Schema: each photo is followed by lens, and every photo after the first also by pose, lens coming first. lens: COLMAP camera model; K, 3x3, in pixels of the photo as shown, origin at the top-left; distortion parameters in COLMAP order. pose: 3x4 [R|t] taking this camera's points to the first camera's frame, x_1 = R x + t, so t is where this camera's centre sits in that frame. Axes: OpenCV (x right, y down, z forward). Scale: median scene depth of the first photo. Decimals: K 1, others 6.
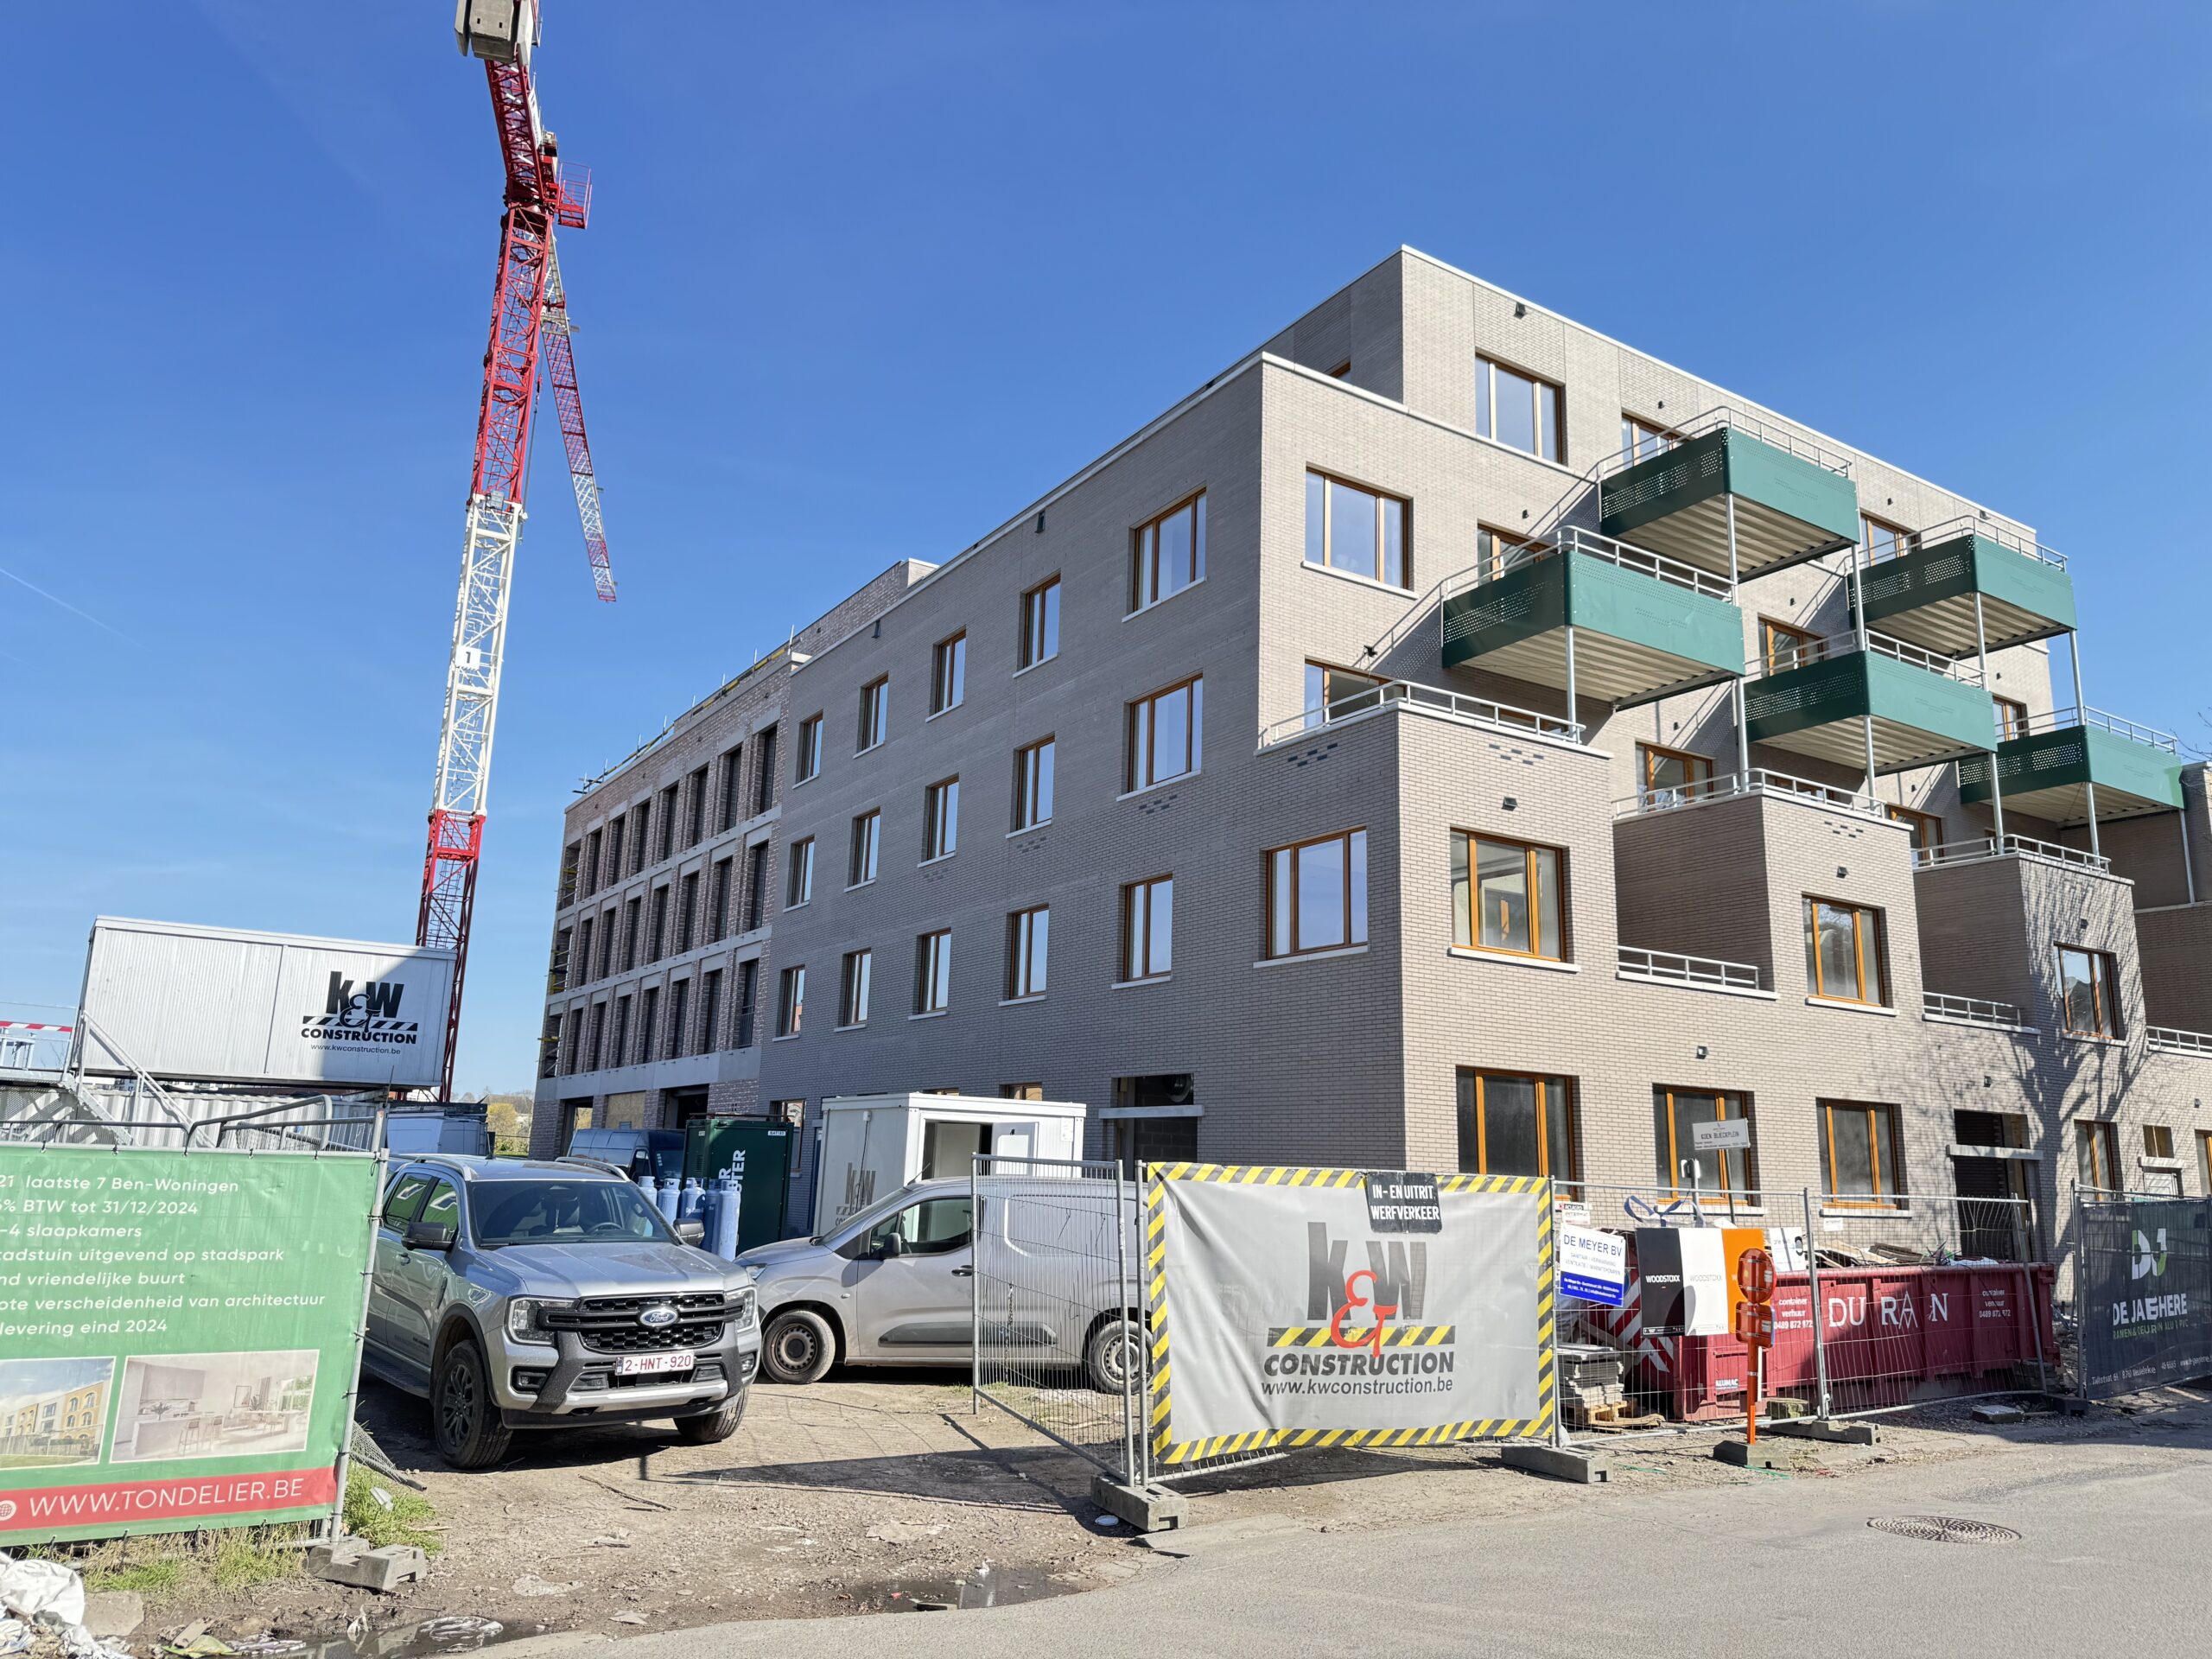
lens RADIAL K [[1609.2, 0, 1106.0], [0, 1609.2, 829.5], [0, 0, 1]] dist [0.139607, -0.276011]
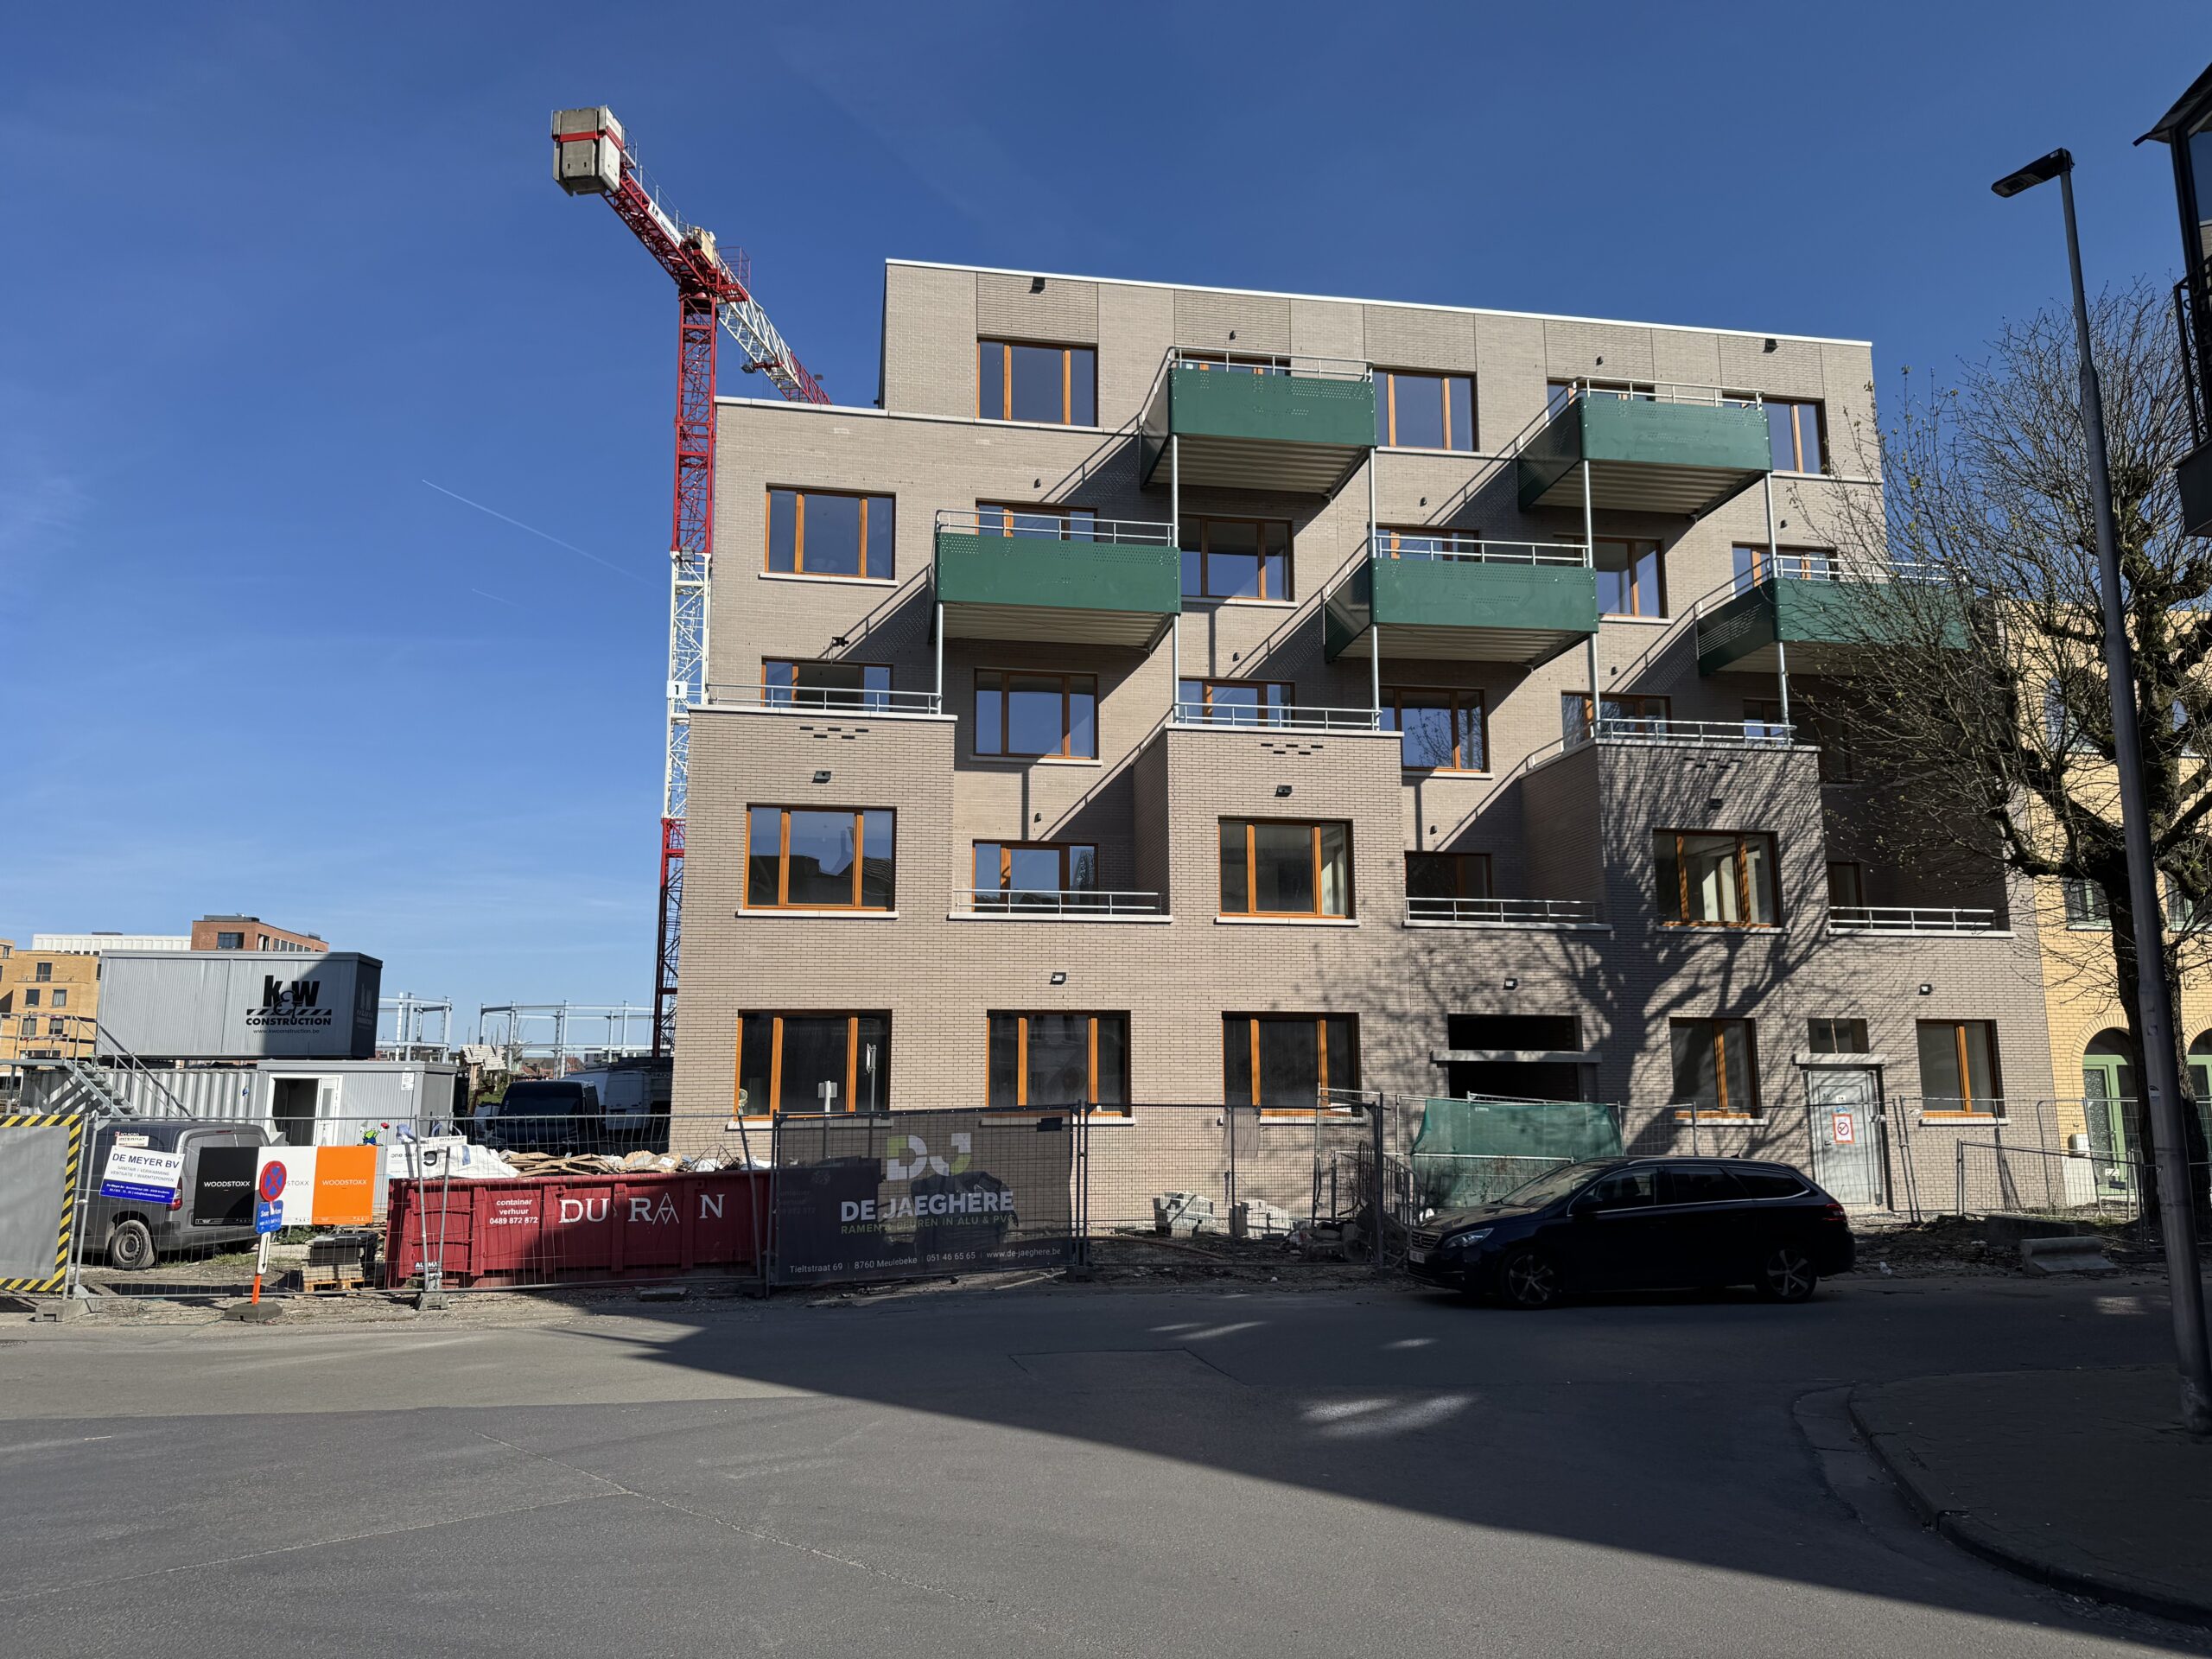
lens RADIAL K [[1609.2, 0, 1106.0], [0, 1609.2, 829.5], [0, 0, 1]] dist [0.139607, -0.276011]
pose [[0.916879, -0.095482, -0.387578, 0.701963], [0.112469, 0.993426, 0.021328, 0.015631], [0.382994, -0.063145, 0.921590, 0.021602]]
